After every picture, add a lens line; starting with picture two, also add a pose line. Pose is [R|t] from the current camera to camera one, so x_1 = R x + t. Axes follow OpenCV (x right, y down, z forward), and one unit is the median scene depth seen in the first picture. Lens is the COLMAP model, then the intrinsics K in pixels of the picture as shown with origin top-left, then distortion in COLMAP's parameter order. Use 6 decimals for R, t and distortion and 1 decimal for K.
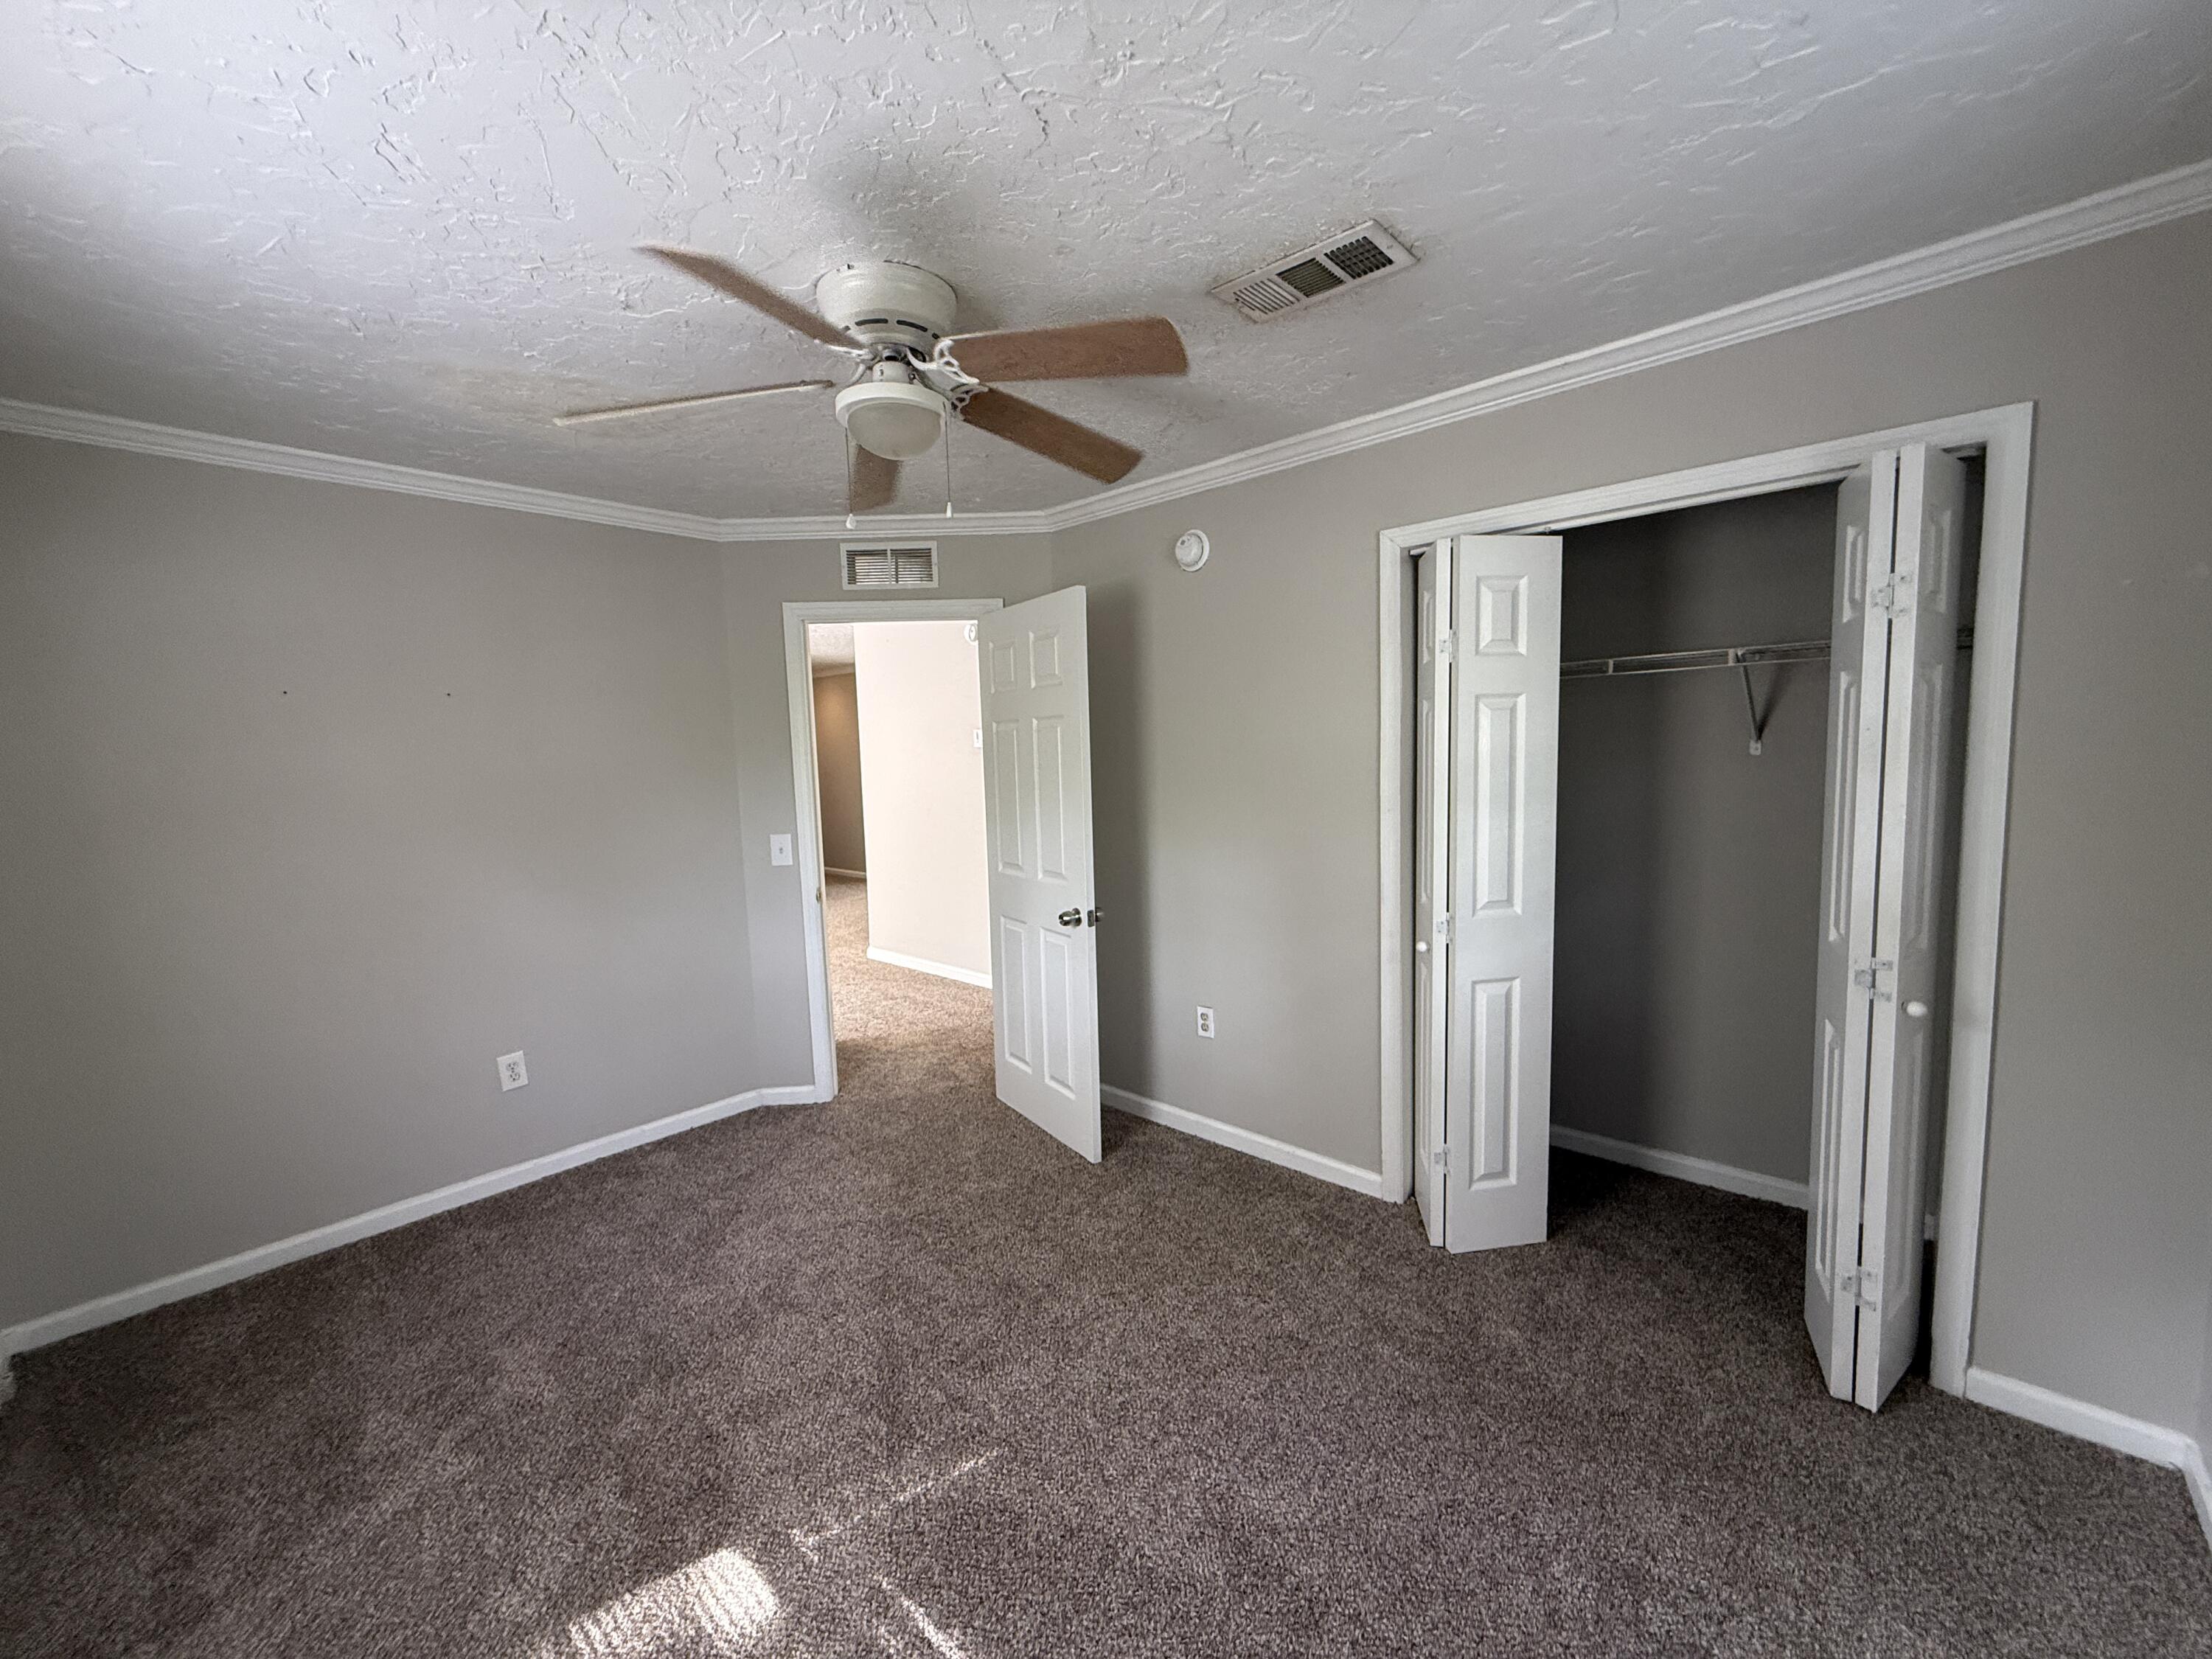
lens RADIAL K [[880.2, 0, 1101.1], [0, 880.2, 830.0], [0, 0, 1]] dist [0.000248, -0.000230]
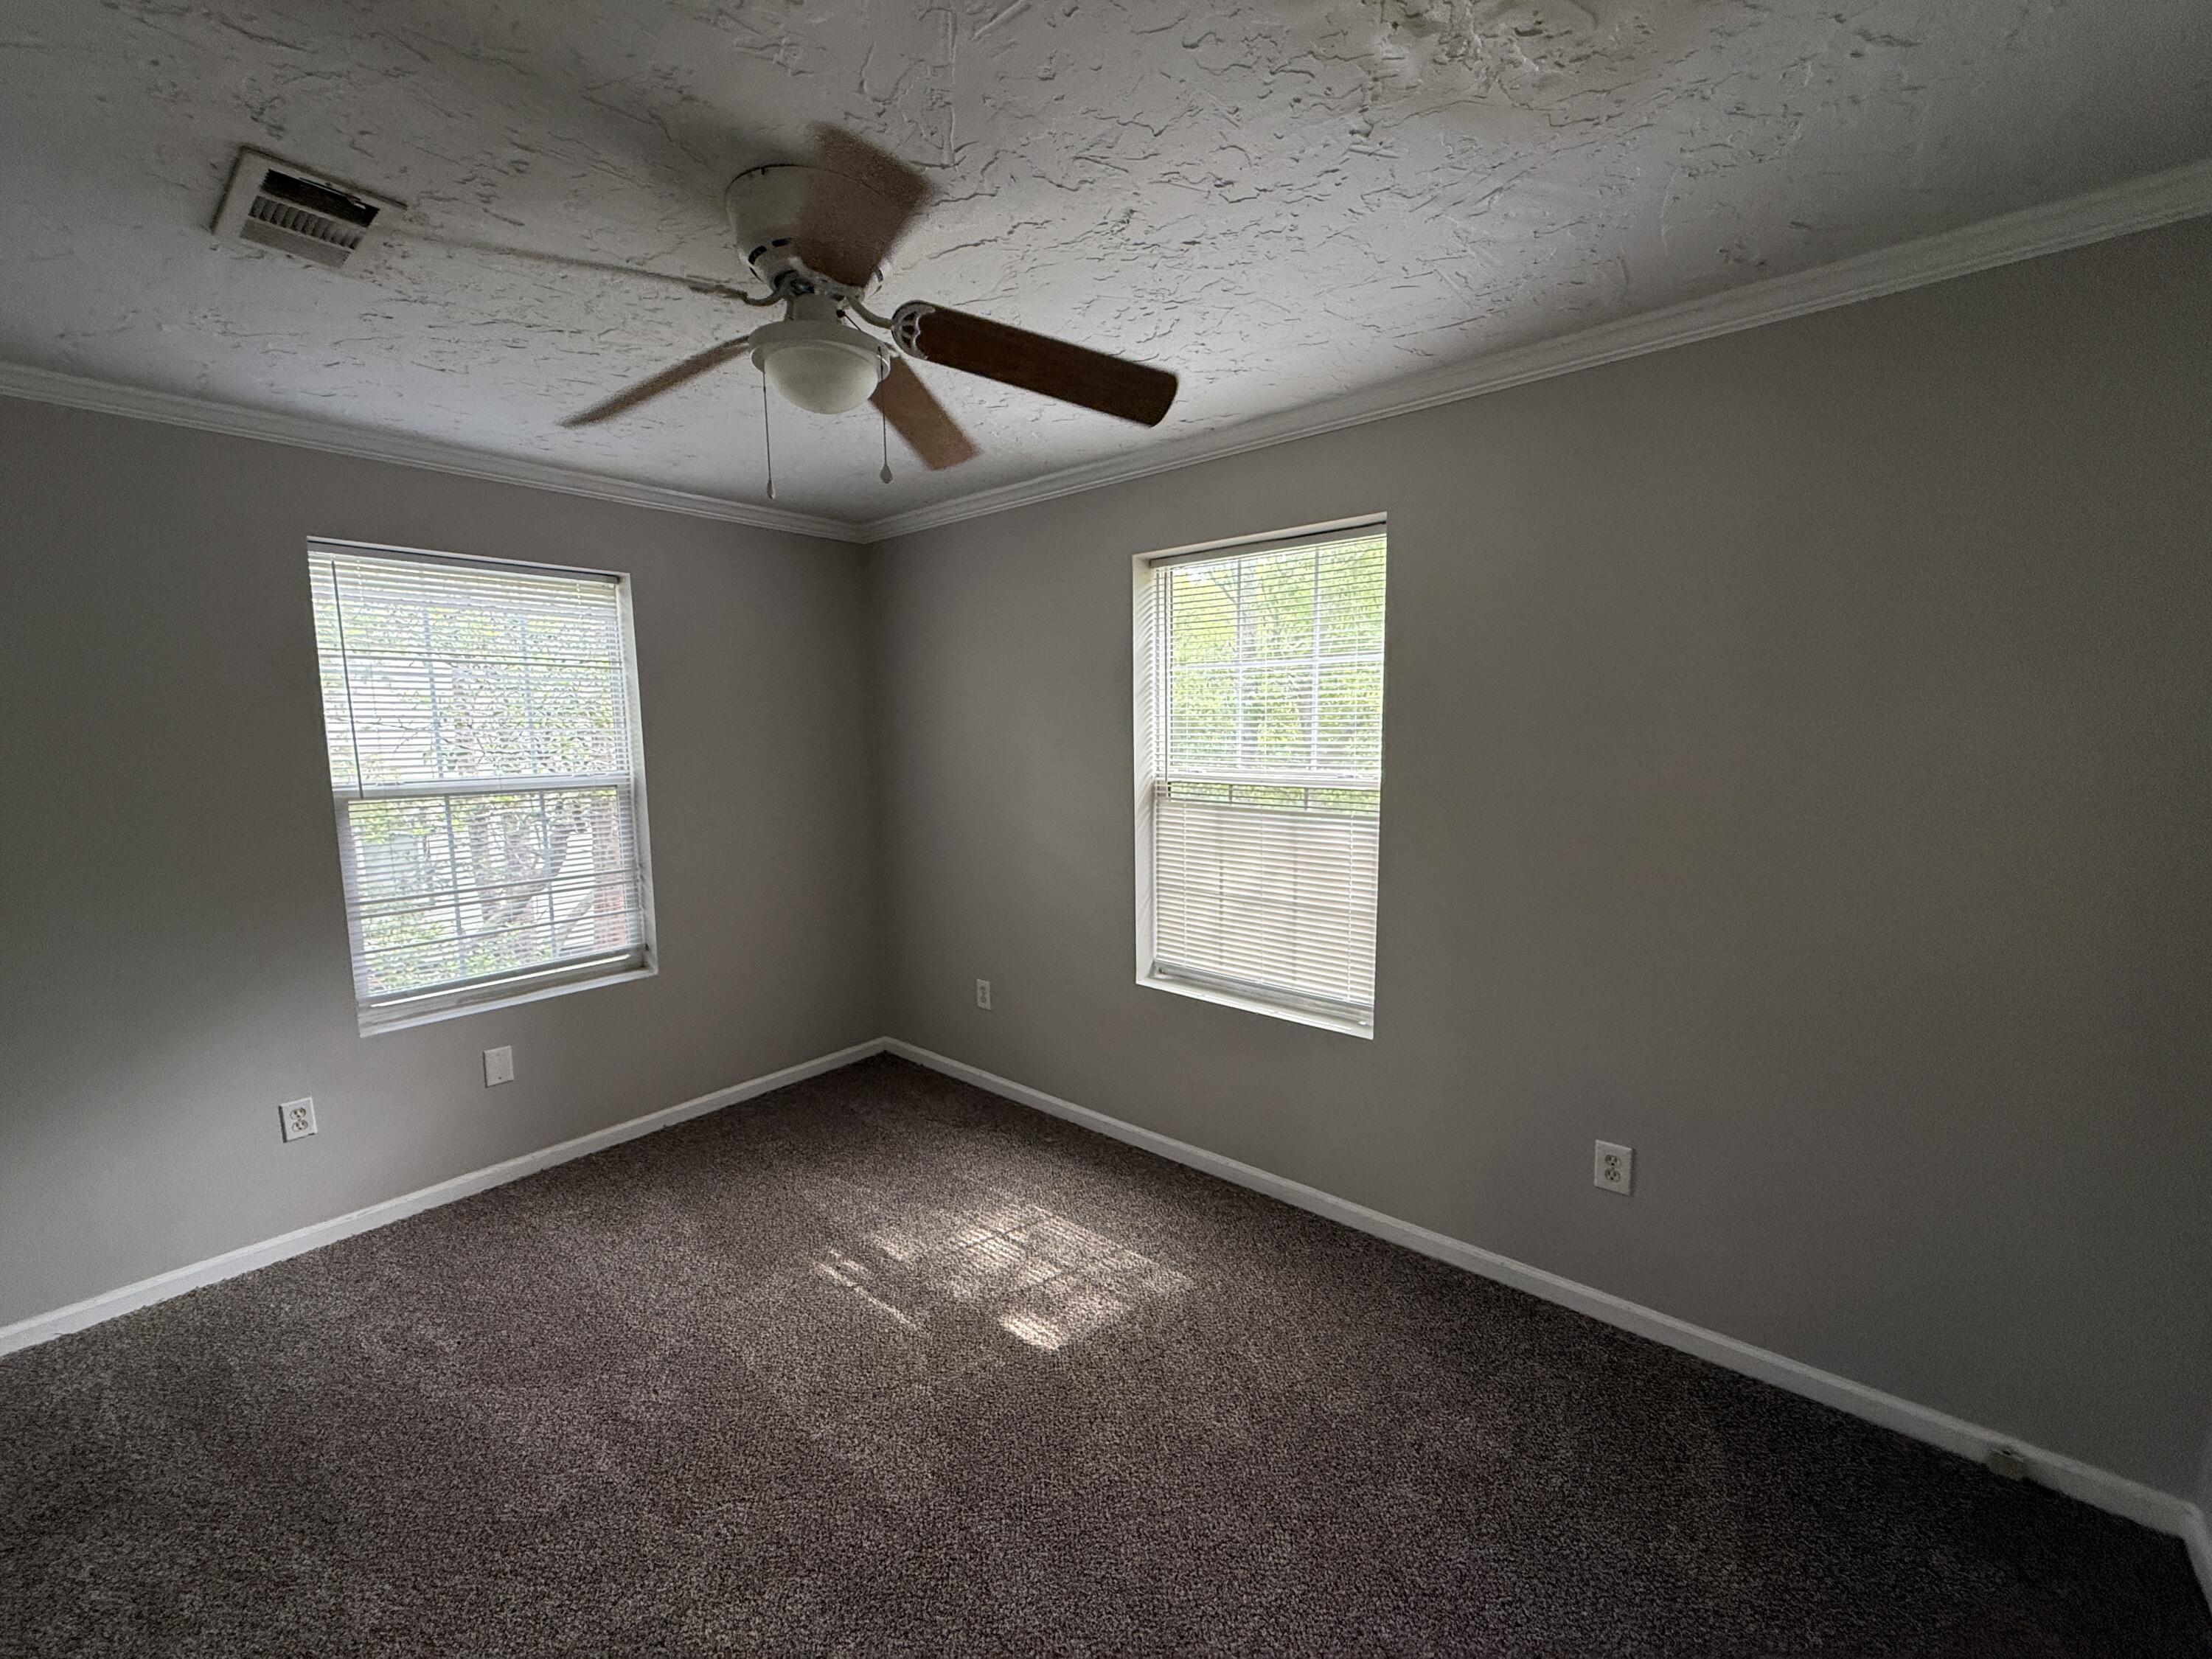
lens RADIAL K [[877.8, 0, 1095.8], [0, 877.8, 828.4], [0, 0, 1]] dist [-0.001152, -0.000181]
pose [[-0.998209, 0.045052, -0.039368, -0.276539], [0.035774, 0.976871, 0.210817, -0.136023], [0.047955, 0.209031, -0.976733, 1.242048]]
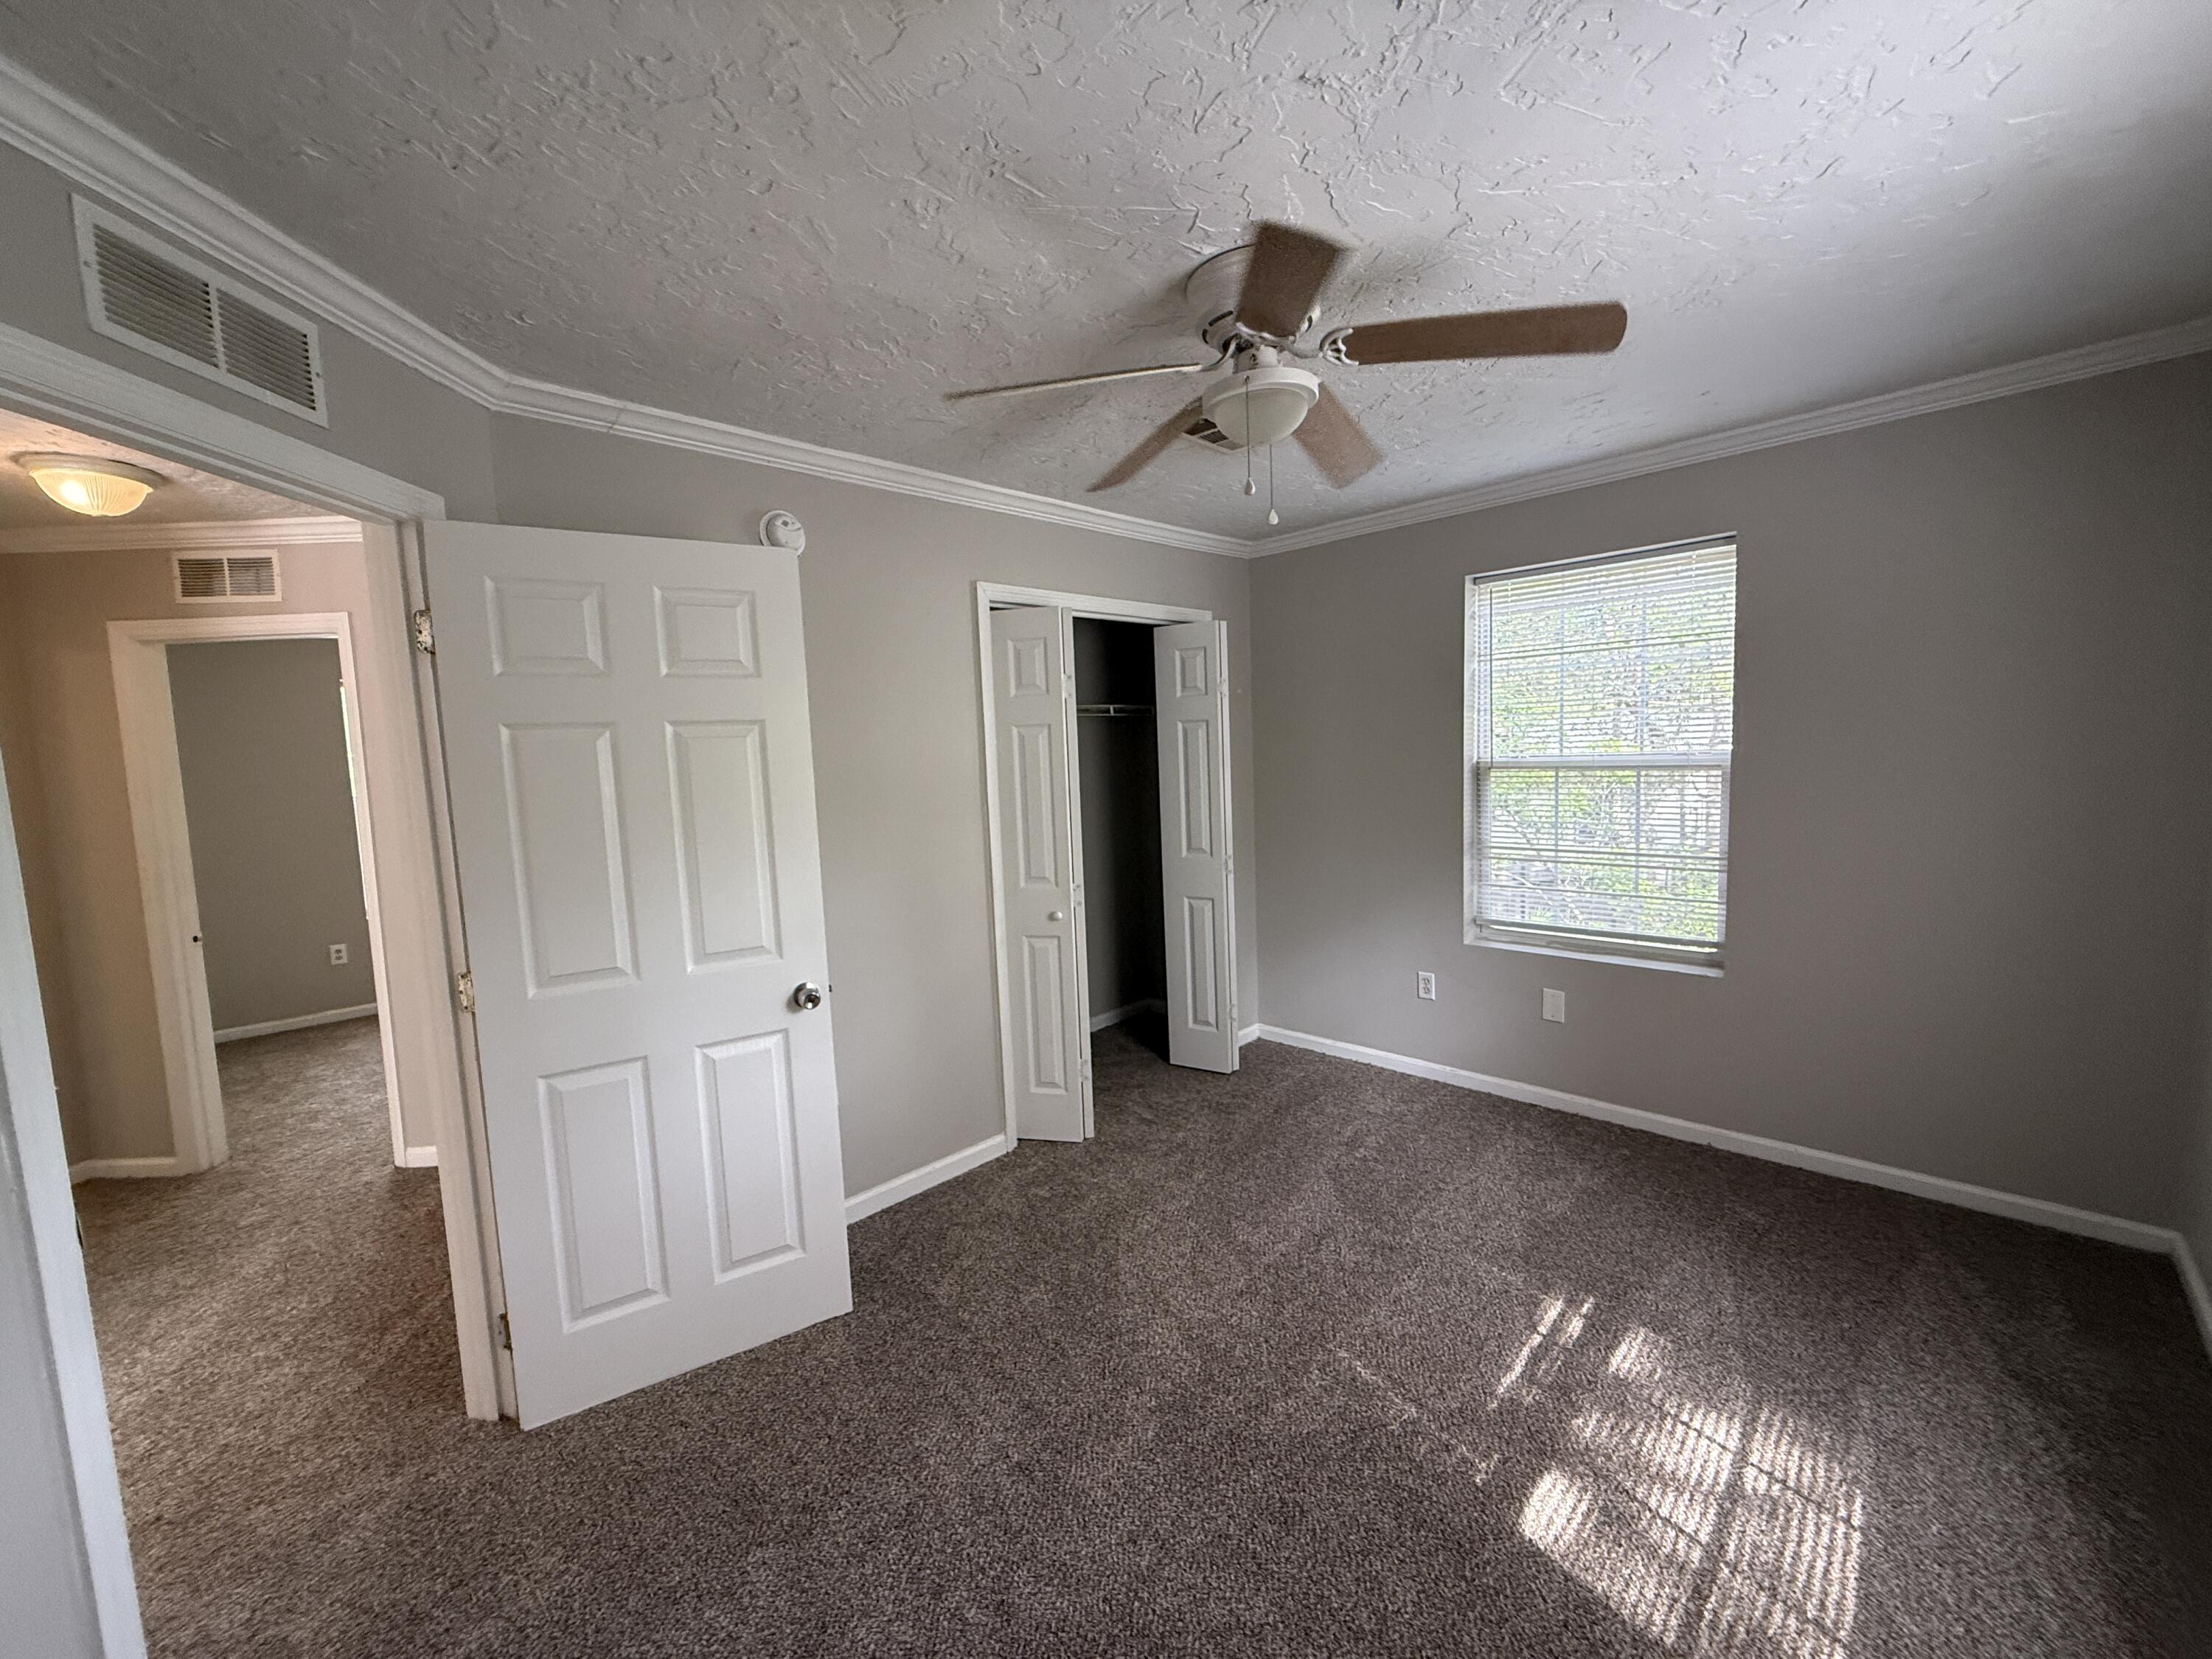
lens RADIAL K [[877.8, 0, 1095.8], [0, 877.8, 828.4], [0, 0, 1]] dist [-0.001152, -0.000181]
pose [[0.034280, -0.063147, 0.997415, -0.804955], [0.133581, 0.989337, 0.058045, -0.055652], [-0.990445, 0.131246, 0.042349, 0.775269]]
